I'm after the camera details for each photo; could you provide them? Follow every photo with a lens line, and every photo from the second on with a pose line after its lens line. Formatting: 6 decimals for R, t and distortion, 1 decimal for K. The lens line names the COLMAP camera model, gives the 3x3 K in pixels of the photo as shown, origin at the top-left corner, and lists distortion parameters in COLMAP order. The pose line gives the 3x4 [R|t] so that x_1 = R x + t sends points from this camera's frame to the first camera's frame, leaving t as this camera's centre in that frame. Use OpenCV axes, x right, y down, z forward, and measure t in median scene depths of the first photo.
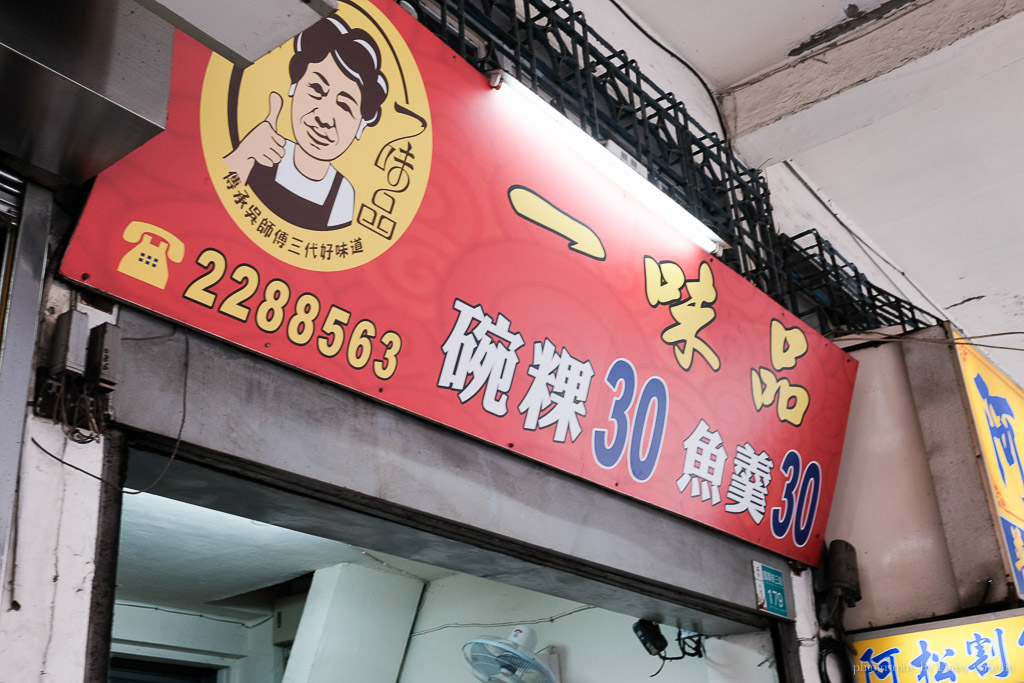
lens RADIAL K [[1154.9, 0, 512.7], [0, 1154.9, 344.8], [0, 0, 1]] dist [-0.009353, 0.000000]
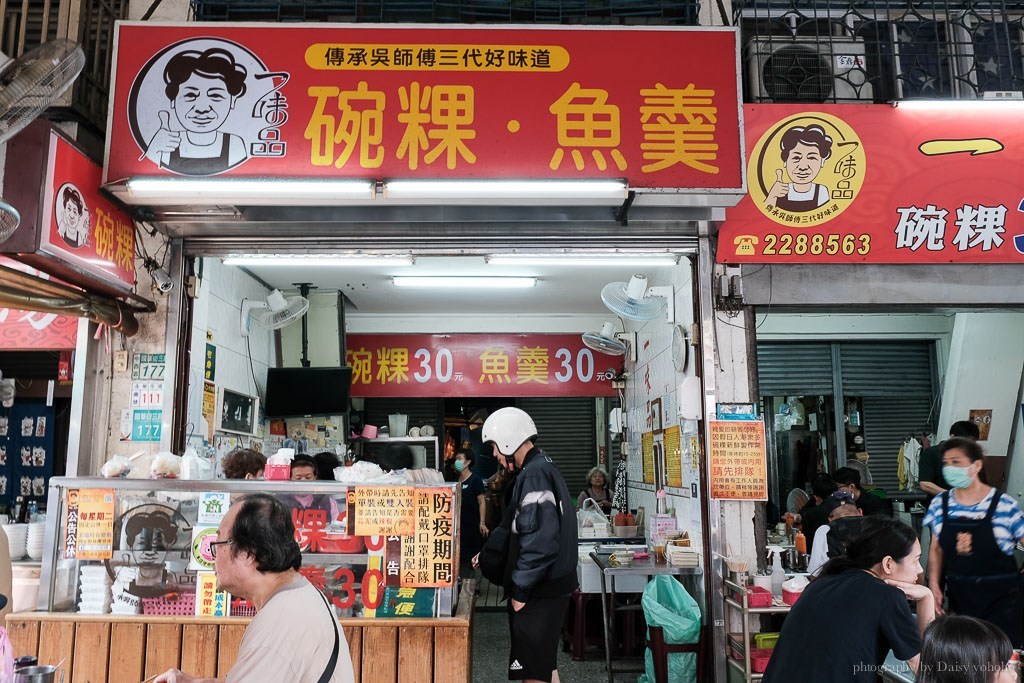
lens RADIAL K [[814.8, 0, 513.5], [0, 814.8, 340.0], [0, 0, 1]] dist [-0.012214, -0.004322]
pose [[0.632075, -0.068734, -0.771853, 0.727616], [0.304994, 0.937730, 0.166255, -0.310784], [0.712363, -0.340496, 0.613679, -0.614910]]
